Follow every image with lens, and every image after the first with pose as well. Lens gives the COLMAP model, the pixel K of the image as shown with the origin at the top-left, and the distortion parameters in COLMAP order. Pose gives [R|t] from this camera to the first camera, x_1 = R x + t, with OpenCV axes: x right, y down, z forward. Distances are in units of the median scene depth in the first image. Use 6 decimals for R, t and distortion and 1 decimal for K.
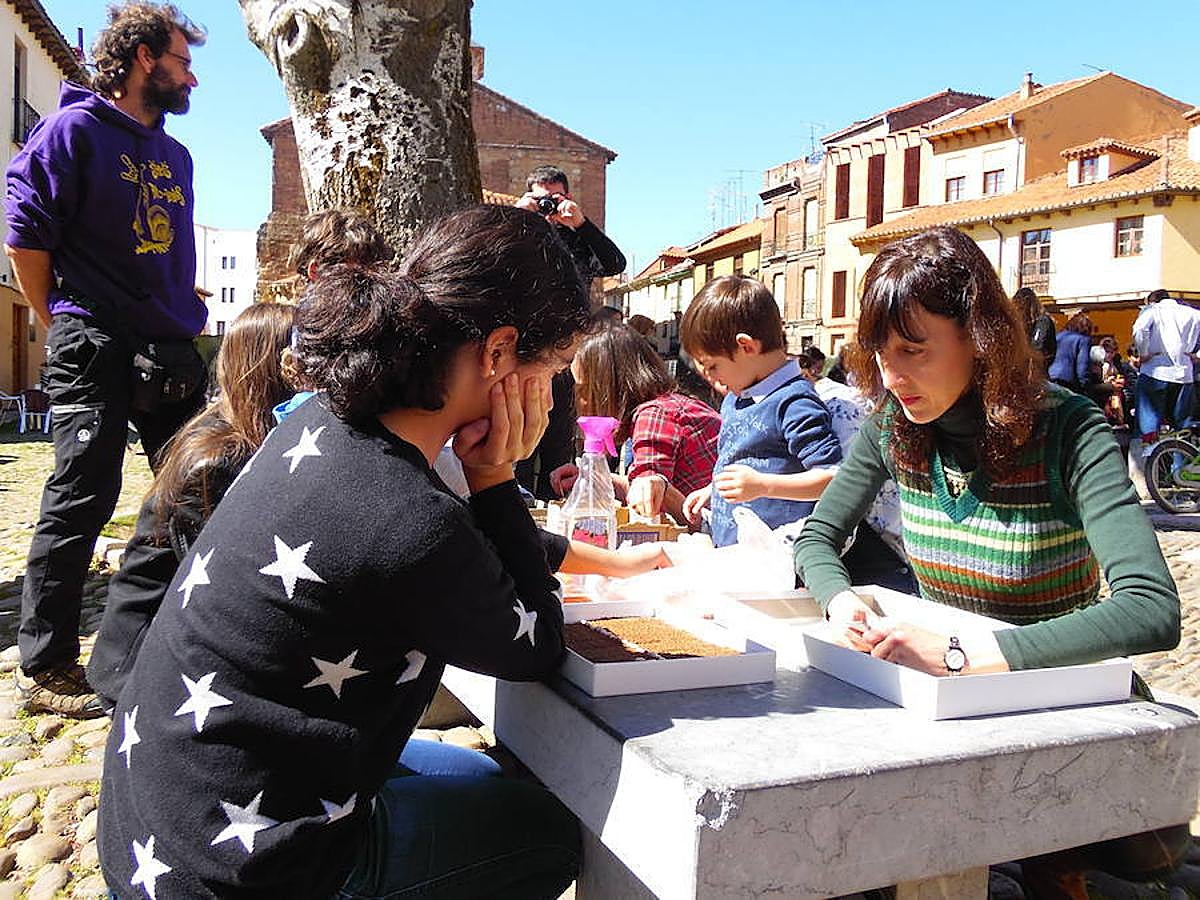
lens RADIAL K [[1016.3, 0, 600.0], [0, 1016.3, 450.0], [0, 0, 1]] dist [-0.004918, -0.012128]
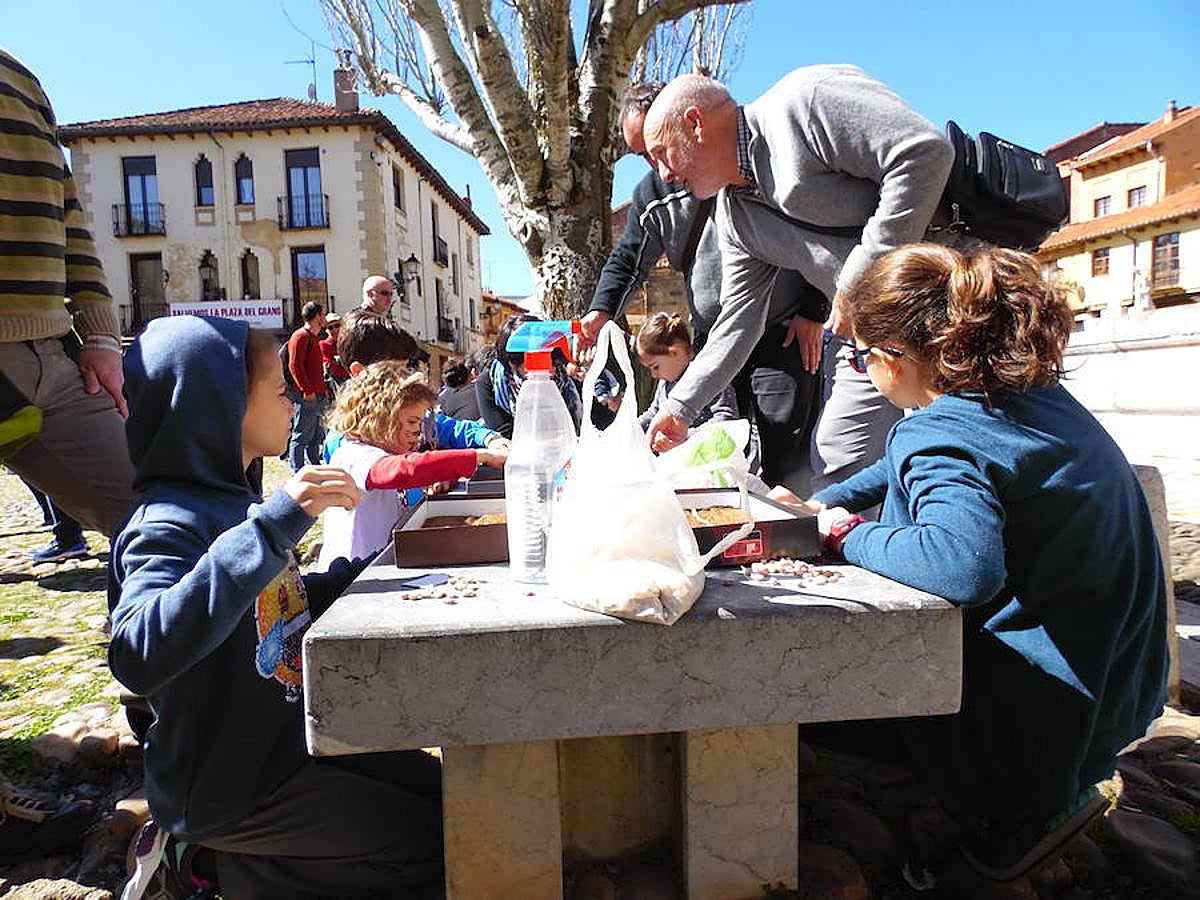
lens RADIAL K [[832.7, 0, 600.0], [0, 832.7, 450.0], [0, 0, 1]] dist [0.001286, -0.007610]
pose [[0.938244, -0.035294, -0.344170, 0.158048], [0.036746, 0.999322, -0.002304, 0.026016], [0.344018, -0.010486, 0.938904, -0.227236]]
